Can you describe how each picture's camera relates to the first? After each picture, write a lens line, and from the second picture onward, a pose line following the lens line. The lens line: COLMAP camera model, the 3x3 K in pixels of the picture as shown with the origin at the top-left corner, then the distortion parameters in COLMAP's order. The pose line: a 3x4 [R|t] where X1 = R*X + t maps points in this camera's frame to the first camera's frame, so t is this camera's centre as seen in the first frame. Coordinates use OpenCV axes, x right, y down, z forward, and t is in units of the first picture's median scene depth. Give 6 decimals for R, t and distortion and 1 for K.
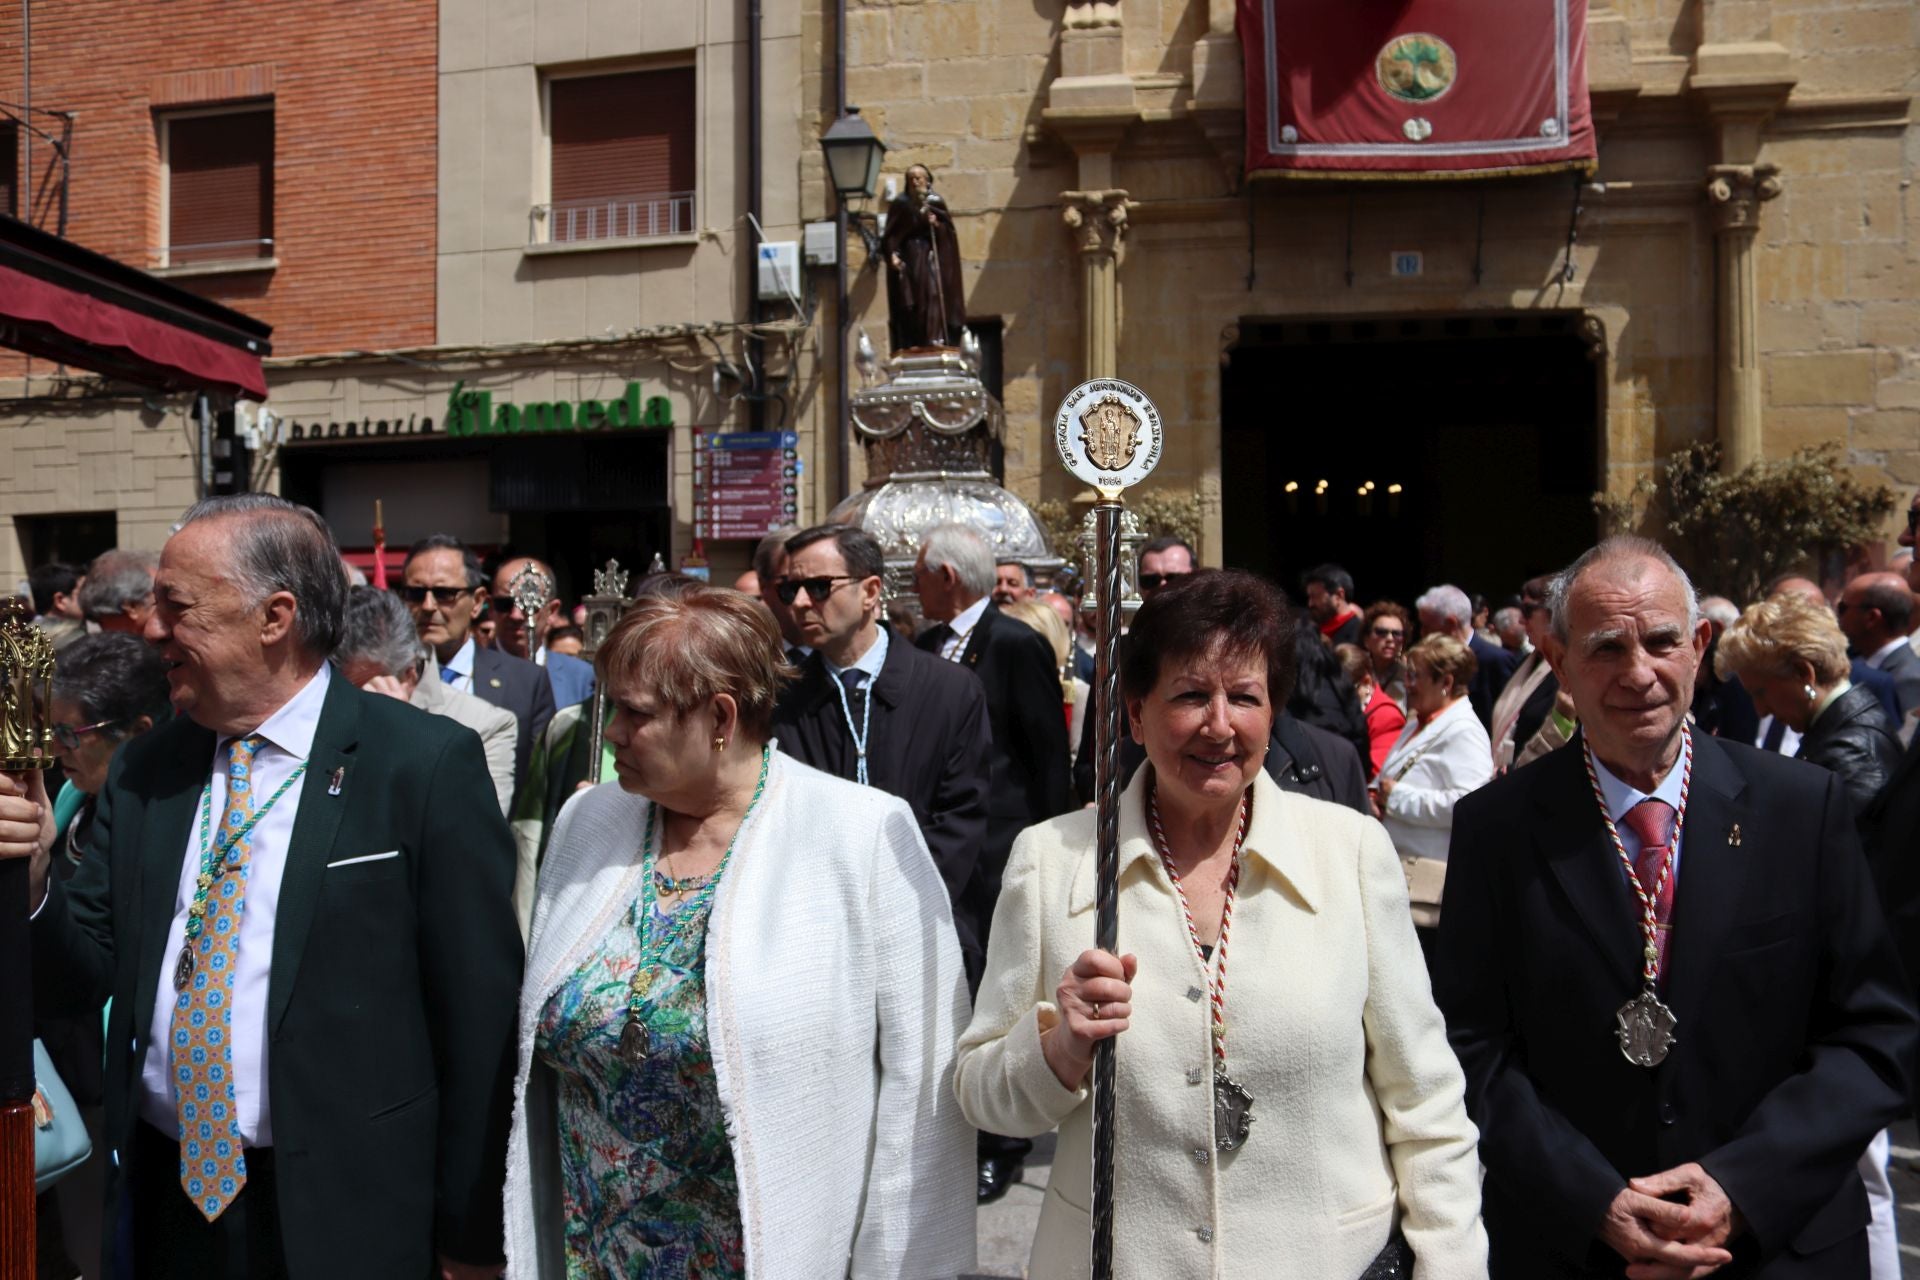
lens RADIAL K [[1522.5, 0, 960.0], [0, 1522.5, 640.0], [0, 0, 1]] dist [-0.164009, 0.133458]
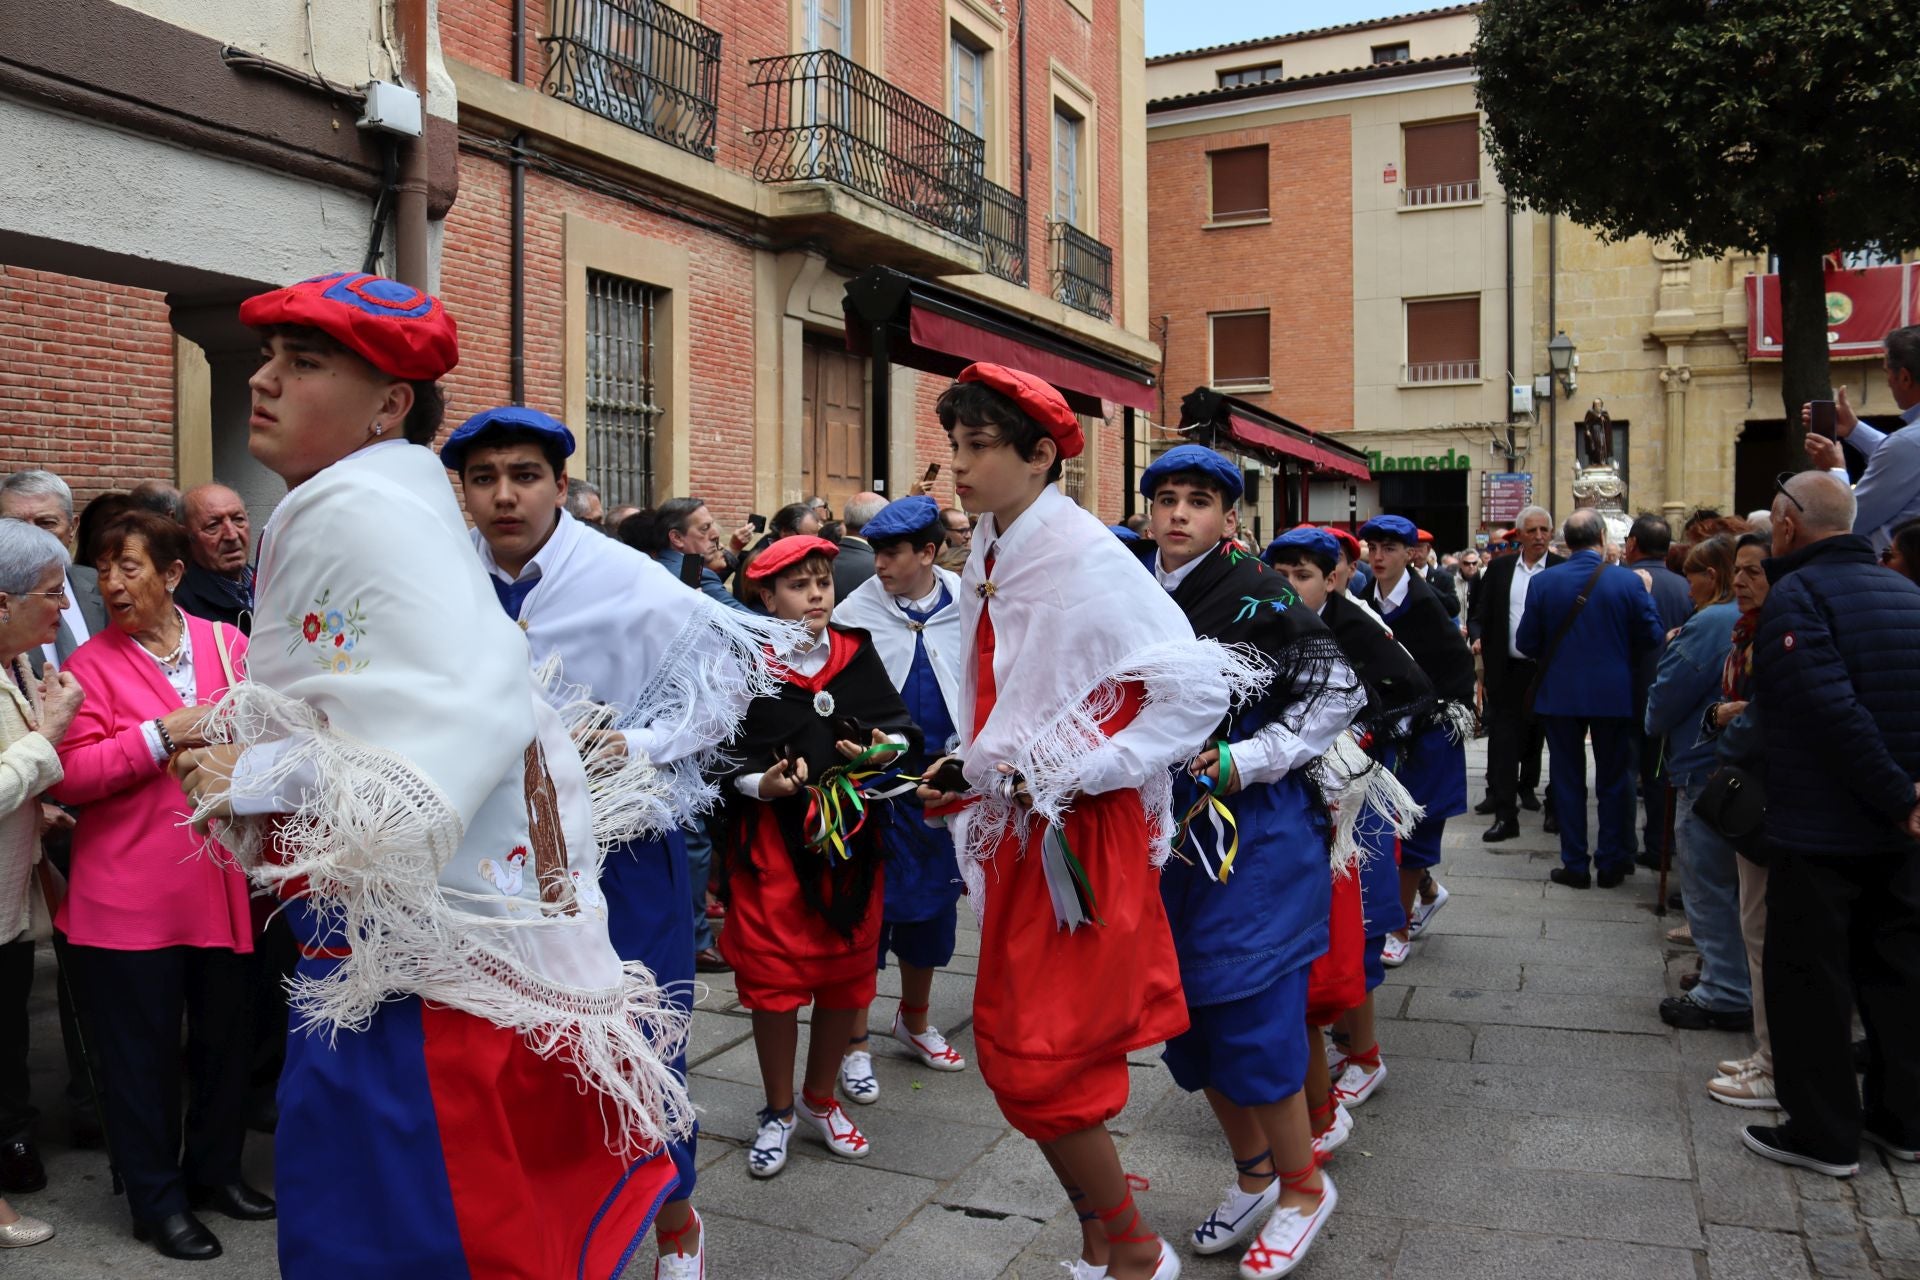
lens RADIAL K [[1522.5, 0, 960.0], [0, 1522.5, 640.0], [0, 0, 1]] dist [-0.164009, 0.133458]
pose [[0.922304, 0.027509, -0.385484, -0.031633], [-0.007588, 0.998560, 0.053104, -0.003441], [0.386390, -0.046053, 0.921185, -1.319916]]
